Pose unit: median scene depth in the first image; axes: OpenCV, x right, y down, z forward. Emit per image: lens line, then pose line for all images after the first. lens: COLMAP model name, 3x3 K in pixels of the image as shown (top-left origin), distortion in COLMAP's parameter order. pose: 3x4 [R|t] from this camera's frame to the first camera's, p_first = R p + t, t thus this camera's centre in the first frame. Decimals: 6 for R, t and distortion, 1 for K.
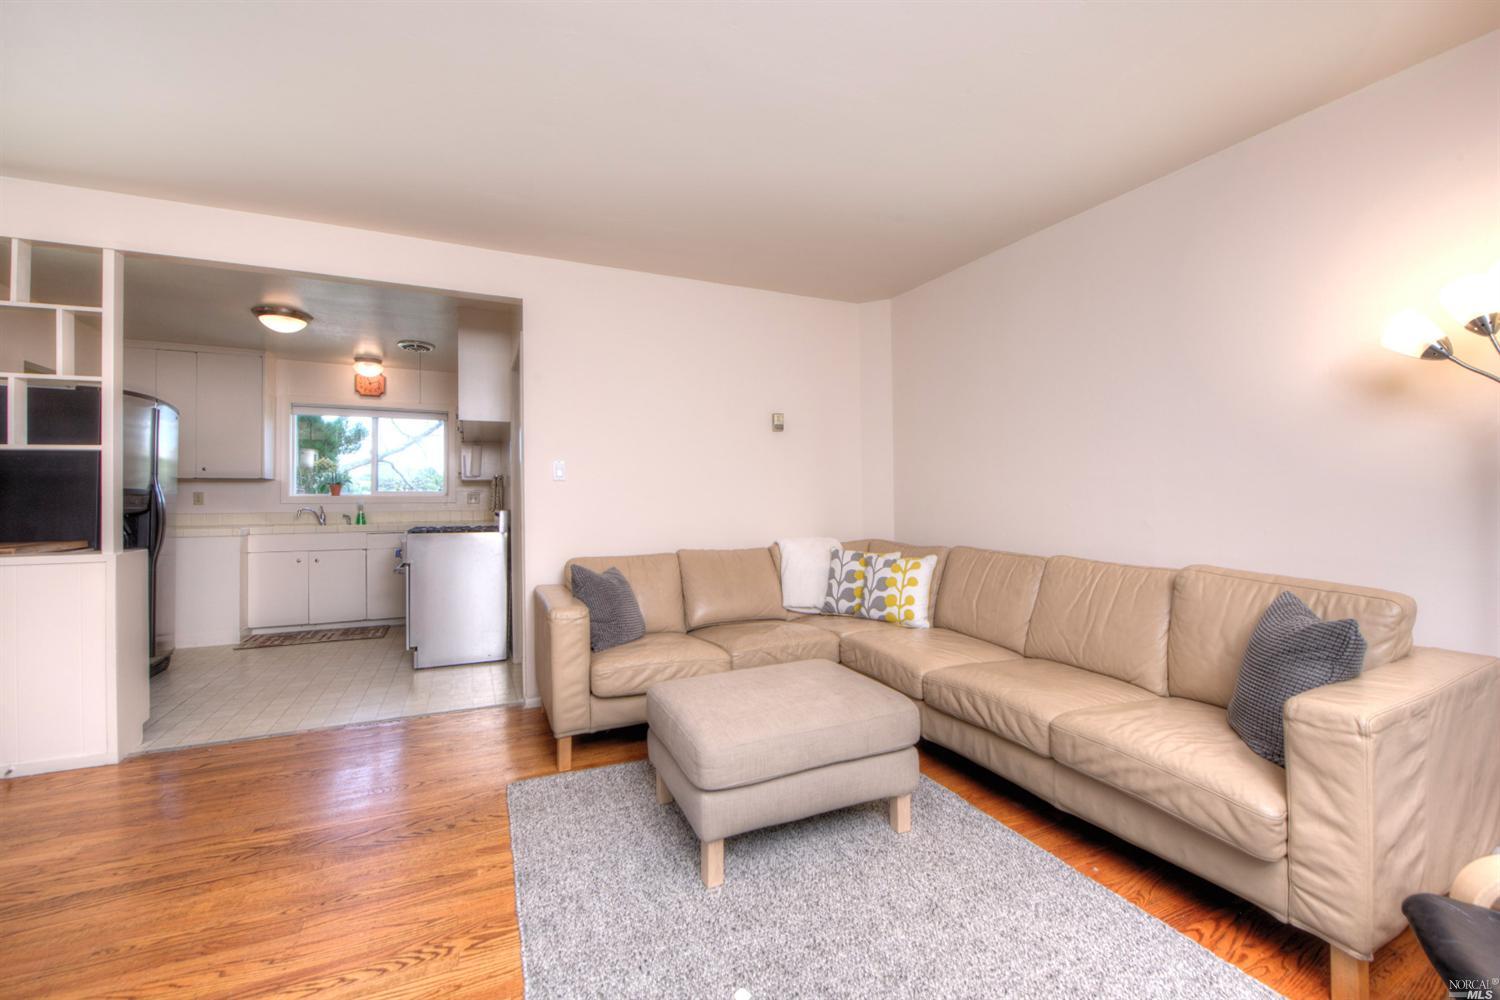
lens RADIAL K [[596.7, 0, 750.0], [0, 596.7, 500.0], [0, 0, 1]] dist [-0.021682, -0.000200]
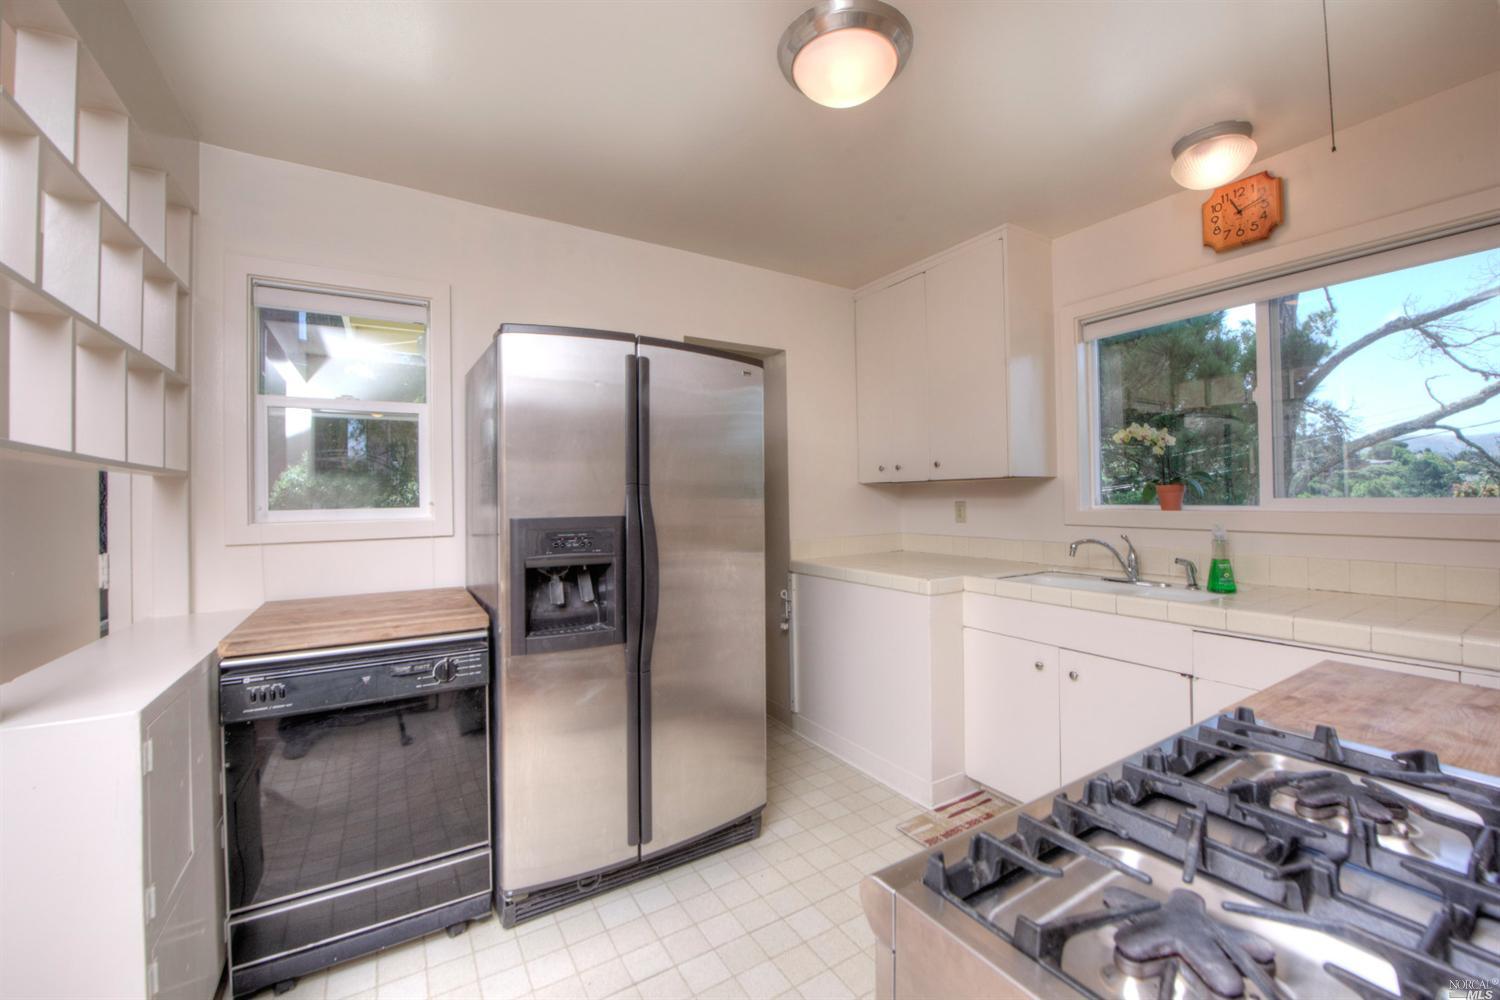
lens RADIAL K [[596.7, 0, 750.0], [0, 596.7, 500.0], [0, 0, 1]] dist [-0.021682, -0.000200]
pose [[0.118202, 0.013650, -0.992896, -0.316366], [0.020223, 0.999665, 0.016151, -0.028133], [0.992784, -0.021989, 0.117886, 0.655022]]
